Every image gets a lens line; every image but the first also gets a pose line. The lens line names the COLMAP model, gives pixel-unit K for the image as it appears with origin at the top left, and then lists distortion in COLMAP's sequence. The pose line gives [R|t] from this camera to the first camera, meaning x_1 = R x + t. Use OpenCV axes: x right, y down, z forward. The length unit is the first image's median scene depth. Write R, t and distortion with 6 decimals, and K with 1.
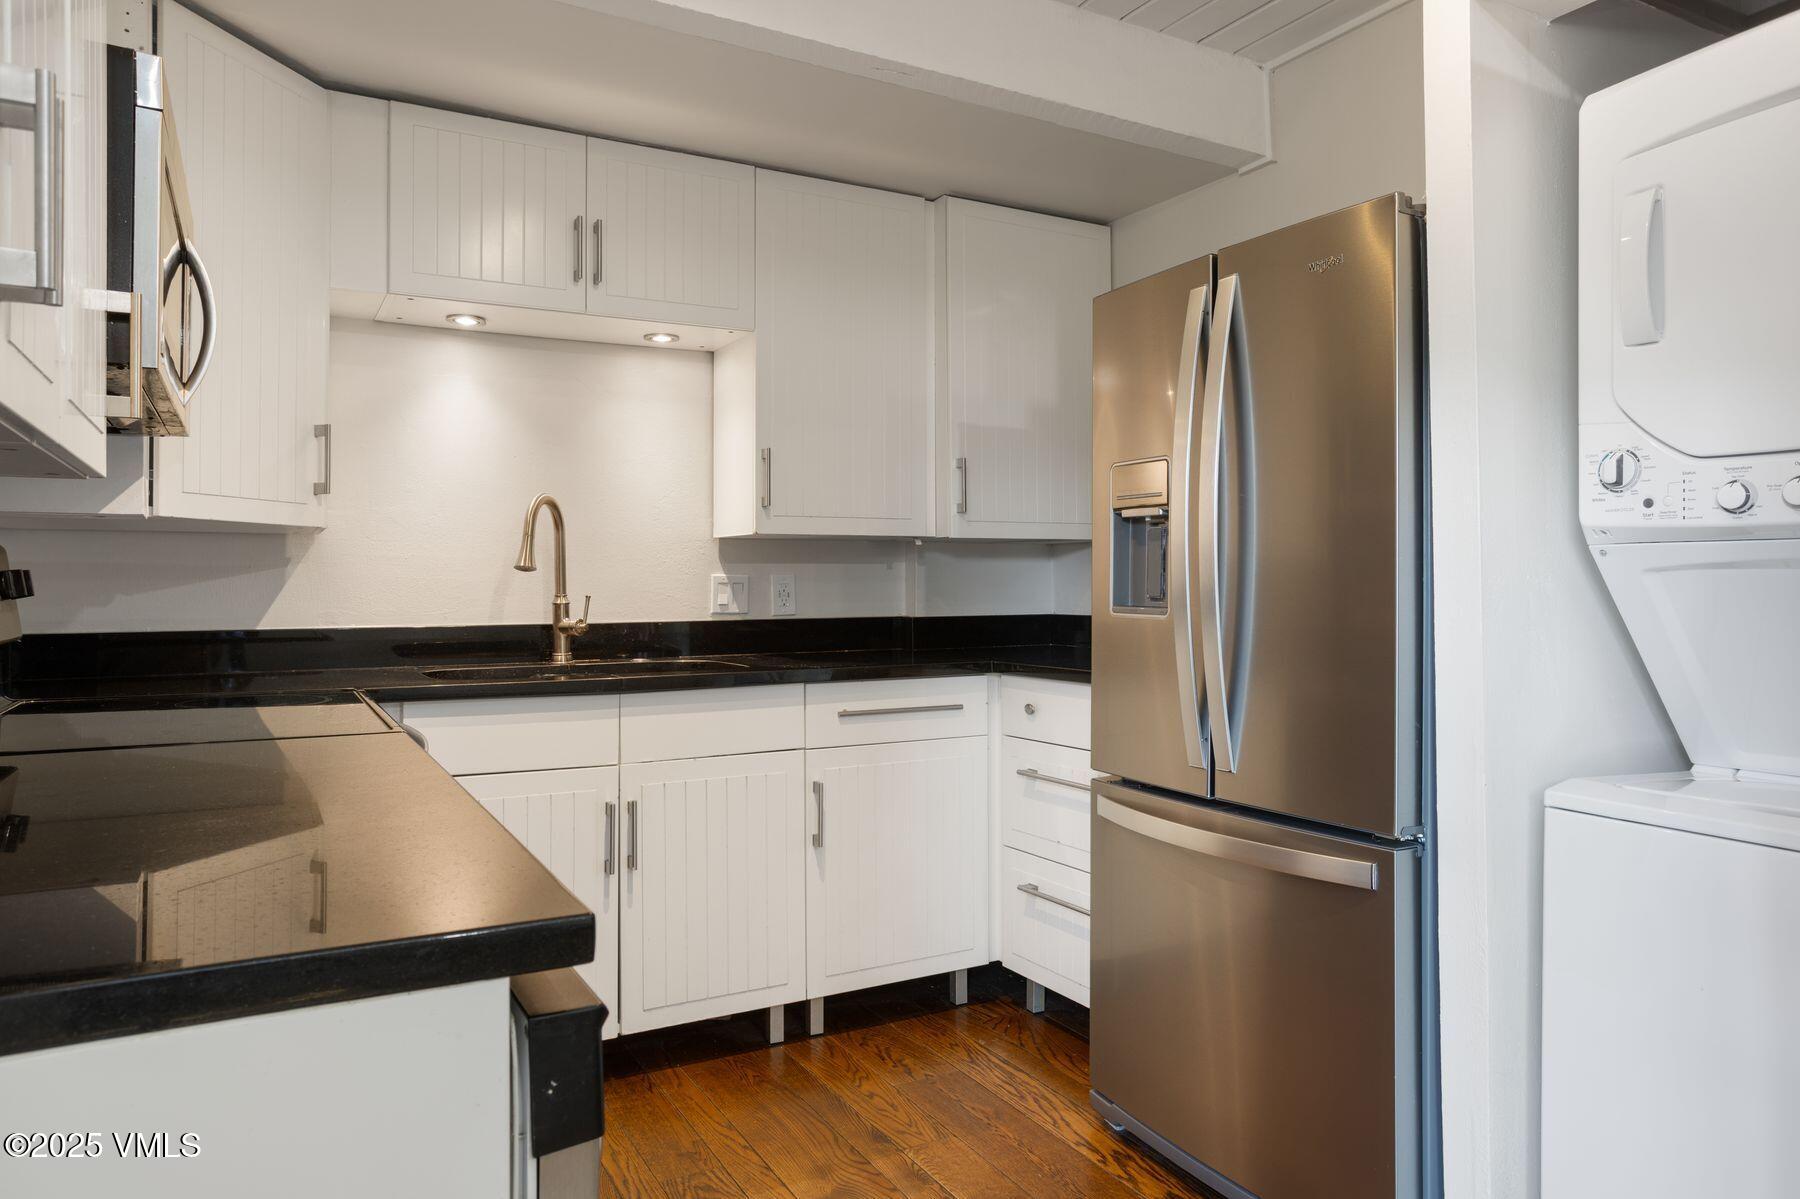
lens RADIAL K [[1150.3, 0, 898.0], [0, 1150.3, 581.6], [0, 0, 1]] dist [-0.030872, 0.033945]
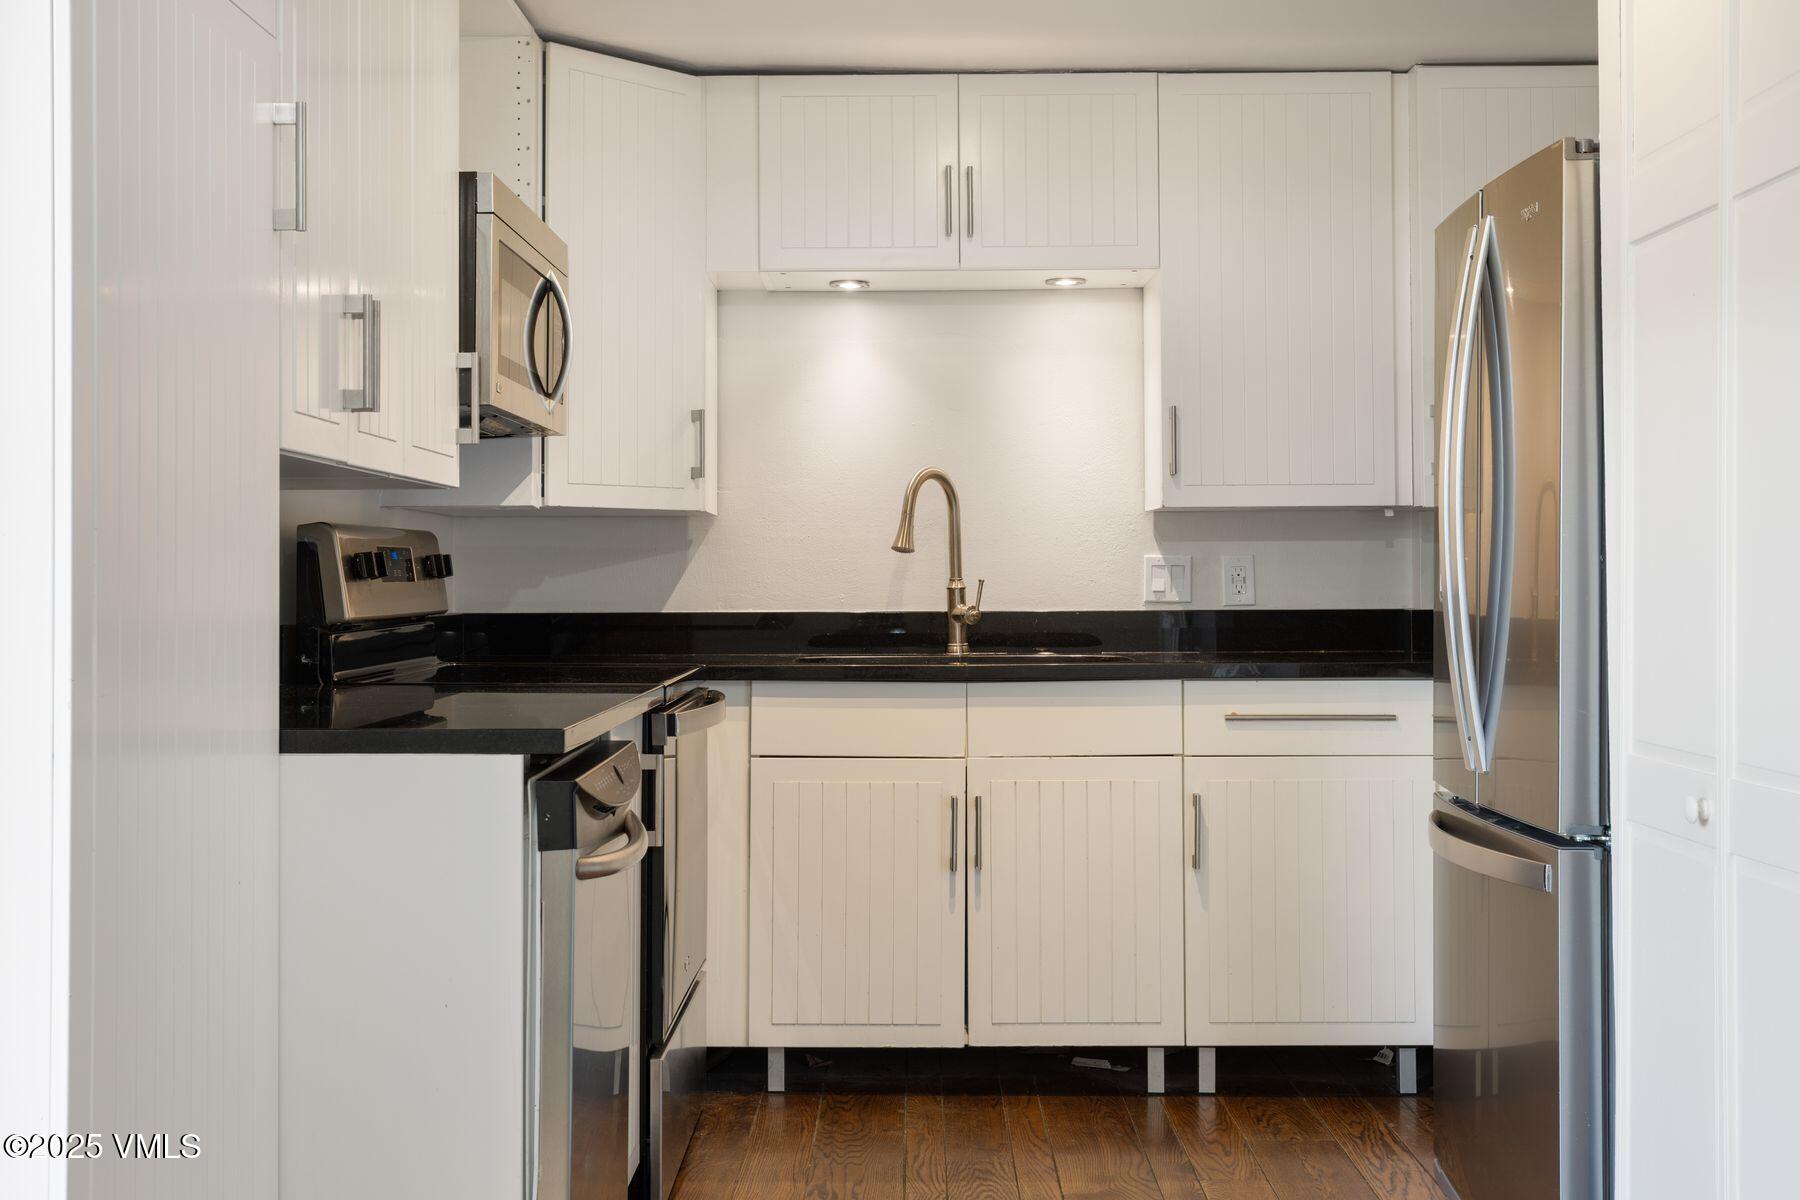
lens RADIAL K [[1986.8, 0, 900.4], [0, 1986.8, 598.5], [0, 0, 1]] dist [-0.011806, 0.006760]
pose [[0.873462, 0.005690, -0.486859, 0.453506], [0.001843, 0.999886, 0.014992, 0.004021], [0.486888, -0.013992, 0.873352, -0.403495]]
